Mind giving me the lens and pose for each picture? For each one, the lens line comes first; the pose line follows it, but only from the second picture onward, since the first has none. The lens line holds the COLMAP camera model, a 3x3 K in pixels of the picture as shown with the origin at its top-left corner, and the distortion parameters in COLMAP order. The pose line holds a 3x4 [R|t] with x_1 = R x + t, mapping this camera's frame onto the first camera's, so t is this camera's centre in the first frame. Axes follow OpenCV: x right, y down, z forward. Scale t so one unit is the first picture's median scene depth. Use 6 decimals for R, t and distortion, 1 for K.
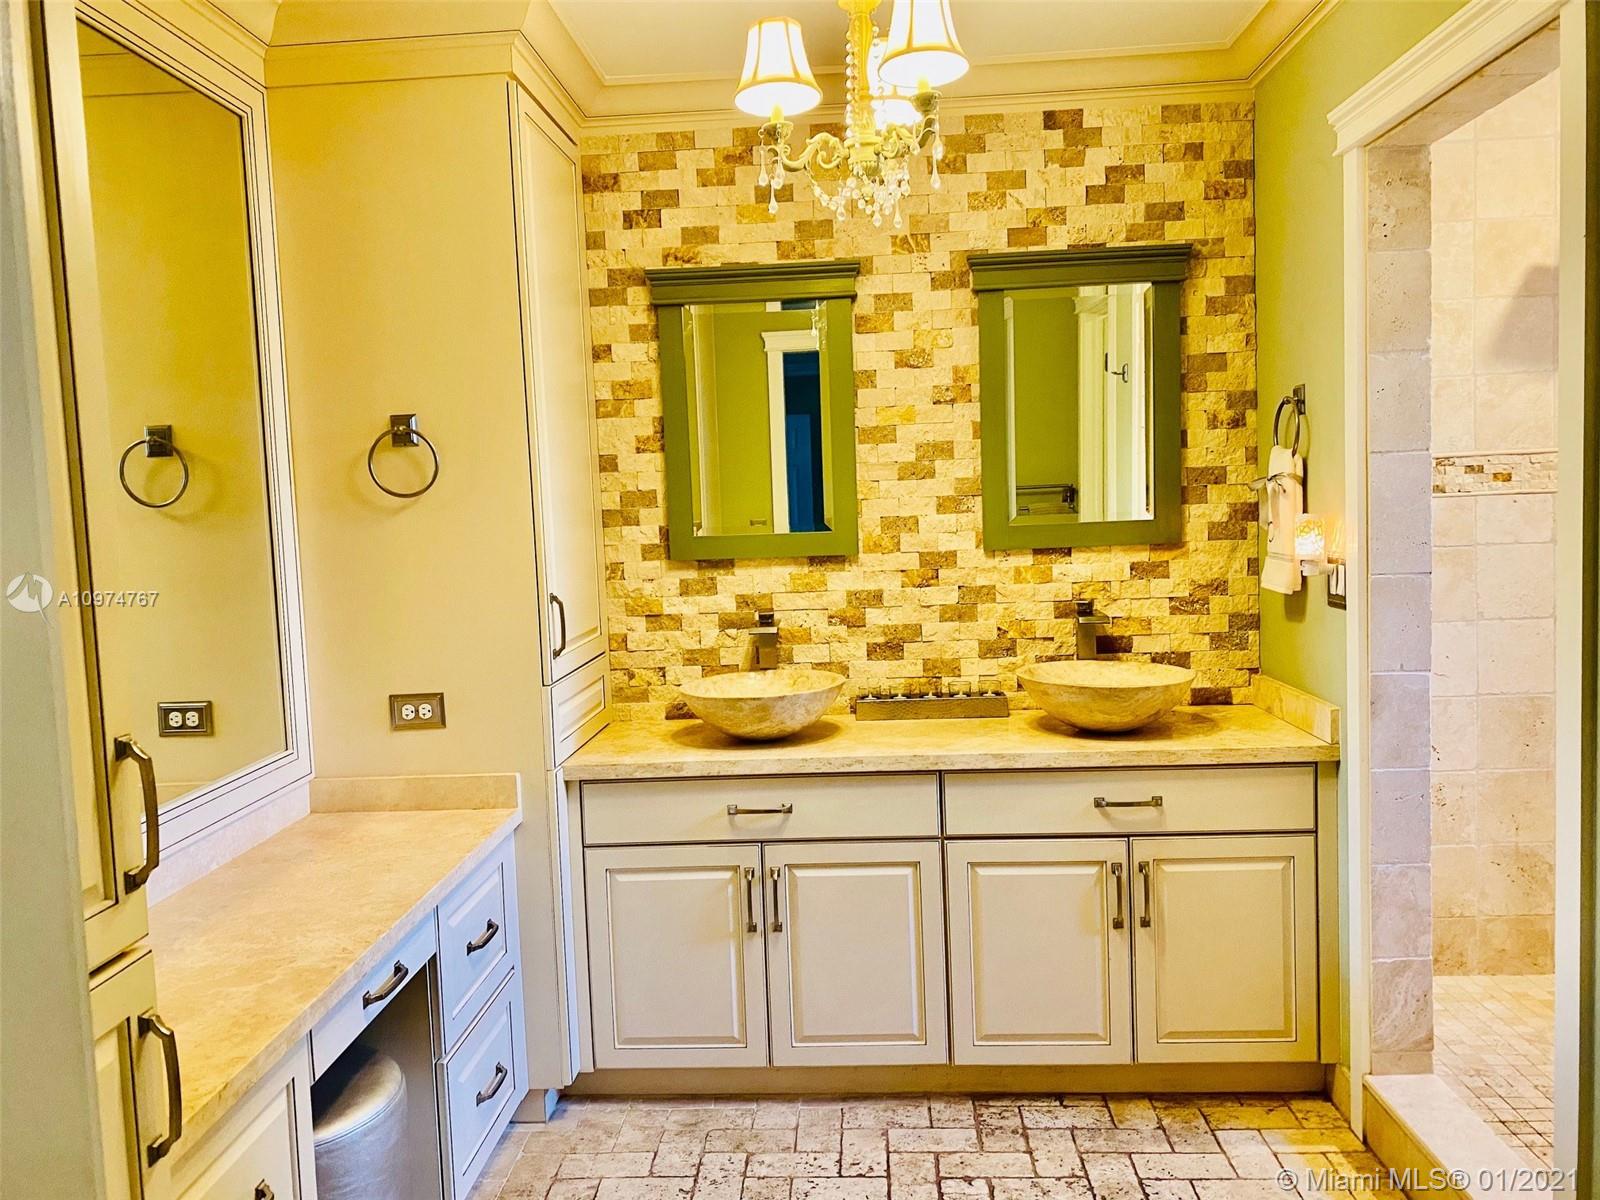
lens RADIAL K [[1227.4, 0, 797.5], [0, 1227.4, 597.3], [0, 0, 1]] dist [-0.003077, 0.000348]
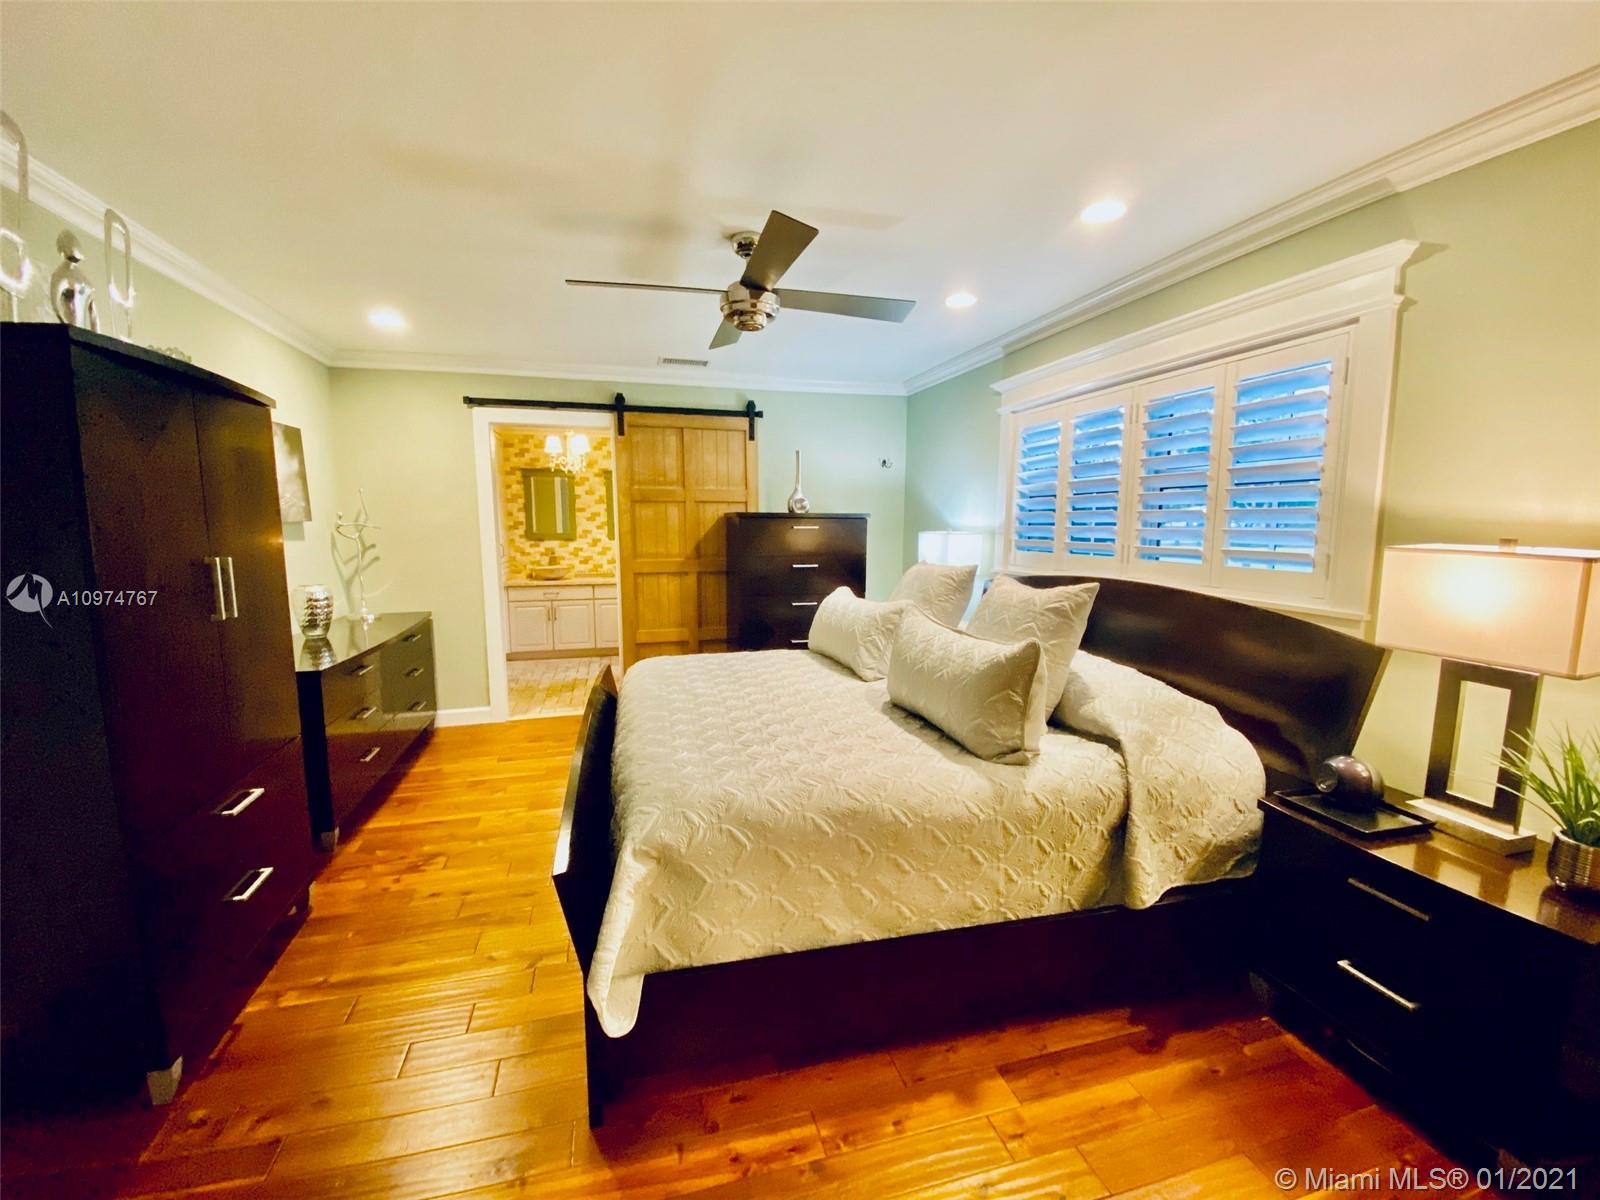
lens RADIAL K [[647.7, 0, 816.1], [0, 647.7, 604.7], [0, 0, 1]] dist [0.000859, -0.000097]
pose [[0.935774, -0.004123, 0.352576, 0.034691], [-0.014018, 0.998706, 0.048882, 0.071190], [-0.352322, -0.050685, 0.934505, -1.367136]]
